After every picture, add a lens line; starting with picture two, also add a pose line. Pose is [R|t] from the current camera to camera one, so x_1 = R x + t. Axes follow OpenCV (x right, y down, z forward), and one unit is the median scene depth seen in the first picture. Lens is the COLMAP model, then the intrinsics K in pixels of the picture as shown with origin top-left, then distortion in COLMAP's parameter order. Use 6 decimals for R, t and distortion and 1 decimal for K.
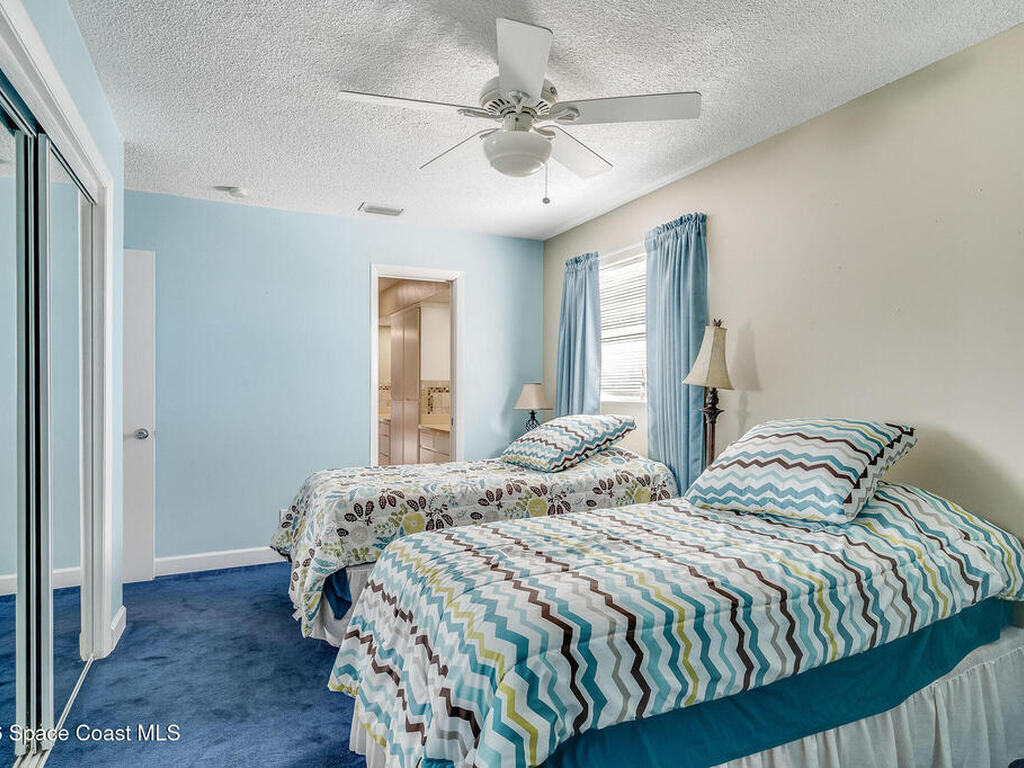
lens RADIAL K [[617.1, 0, 512.0], [0, 617.1, 384.0], [0, 0, 1]] dist [-0.005091, -0.001787]
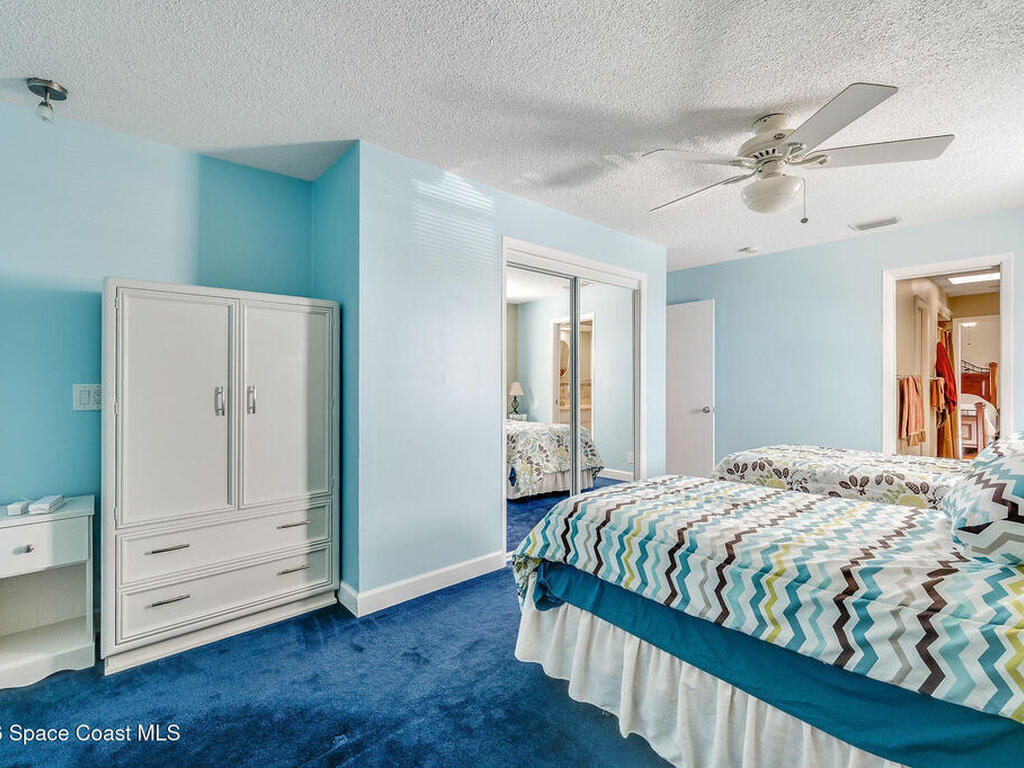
lens RADIAL K [[480.6, 0, 514.6], [0, 480.6, 375.7], [0, 0, 1]] dist [-0.002285, -0.000927]
pose [[0.280163, -0.008385, -0.959916, 0.873915], [-0.002905, 0.999950, -0.009583, 0.006762], [0.959948, 0.005474, 0.280125, 0.262456]]
